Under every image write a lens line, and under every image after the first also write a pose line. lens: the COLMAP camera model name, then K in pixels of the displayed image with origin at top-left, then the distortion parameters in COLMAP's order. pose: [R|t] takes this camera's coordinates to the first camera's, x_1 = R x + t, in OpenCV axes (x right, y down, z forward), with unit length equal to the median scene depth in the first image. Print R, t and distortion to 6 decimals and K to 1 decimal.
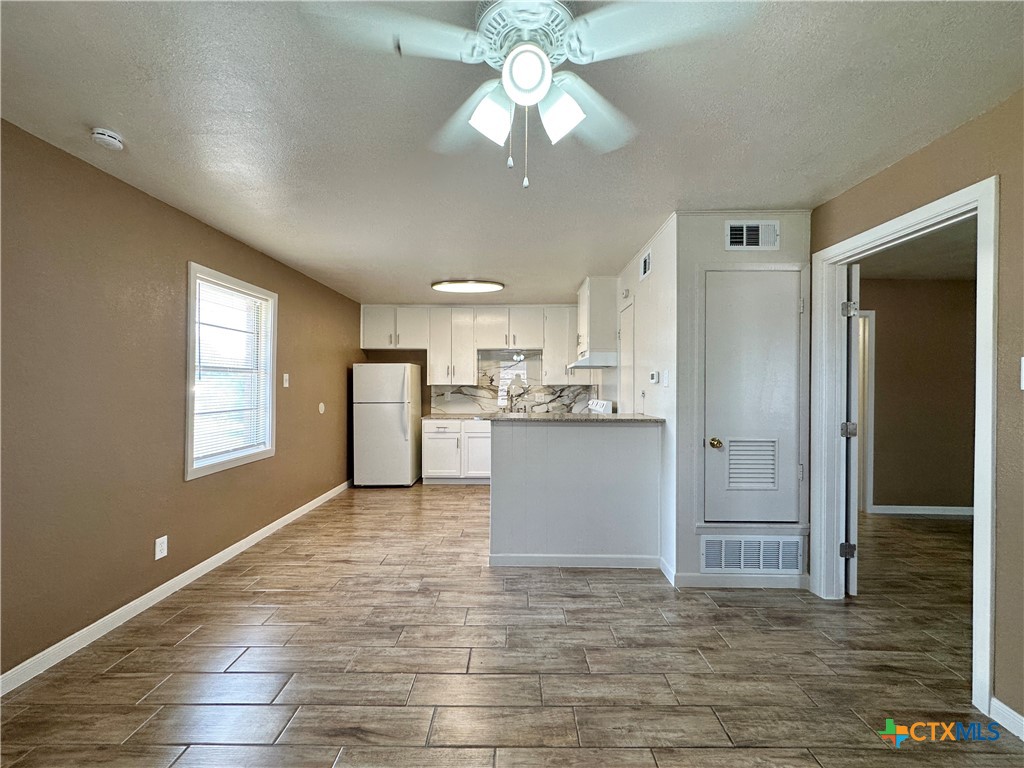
lens RADIAL K [[403.8, 0, 525.7], [0, 403.8, 378.3], [0, 0, 1]] dist [-0.007707, 0.002414]
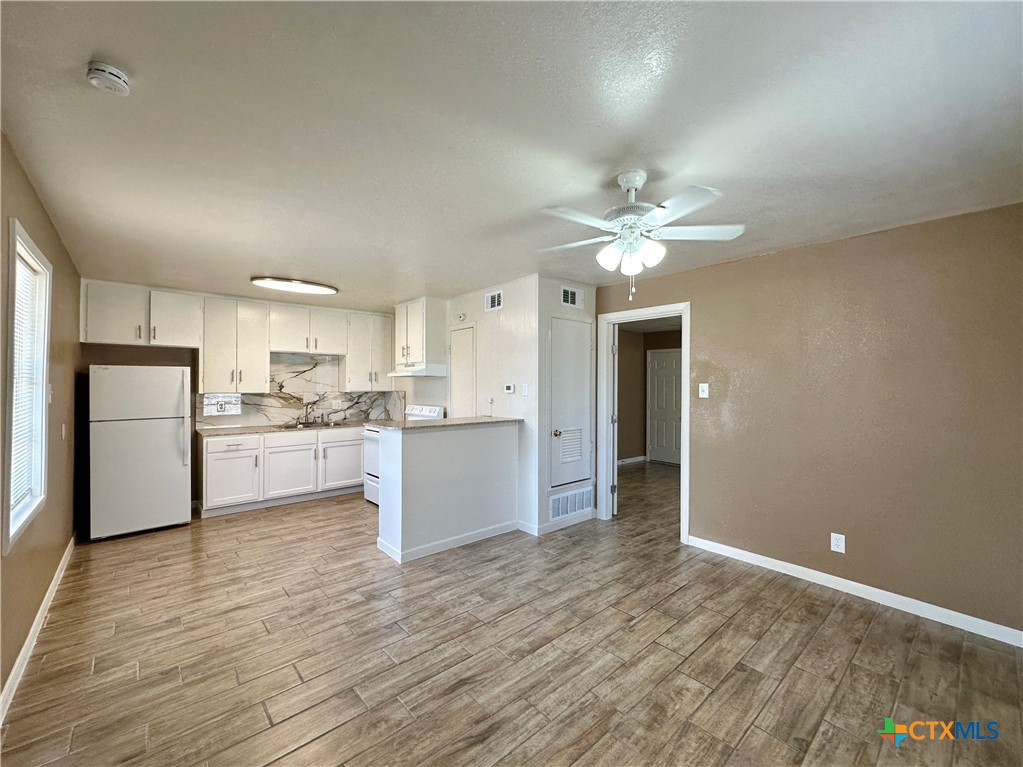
lens RADIAL K [[403.4, 0, 516.1], [0, 403.4, 382.8], [0, 0, 1]] dist [-0.007707, 0.002414]
pose [[0.748852, 0.003531, 0.662728, -0.479034], [-0.011211, 0.999910, 0.007341, -0.028898], [-0.662642, -0.012927, 0.748825, -0.015222]]
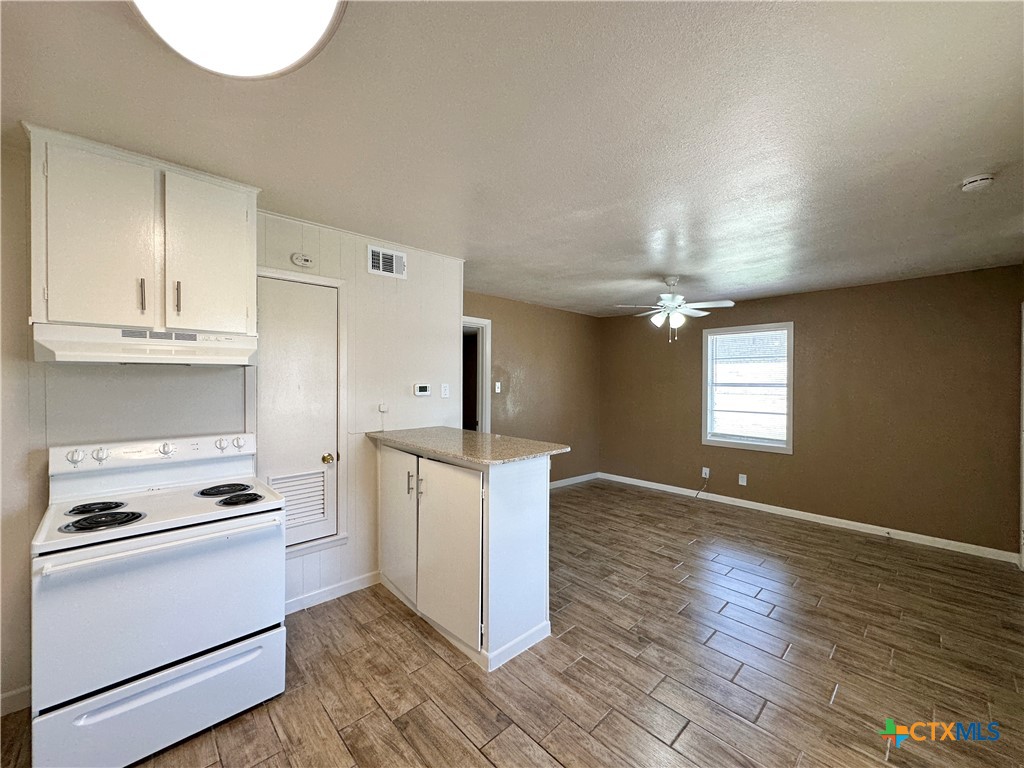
lens RADIAL K [[403.8, 0, 499.9], [0, 403.8, 383.2], [0, 0, 1]] dist [-0.007707, 0.002414]
pose [[-0.656644, -0.012747, 0.754093, -0.506614], [-0.020764, 0.999784, -0.001181, -0.020046], [-0.753915, -0.016434, -0.656766, 1.319345]]
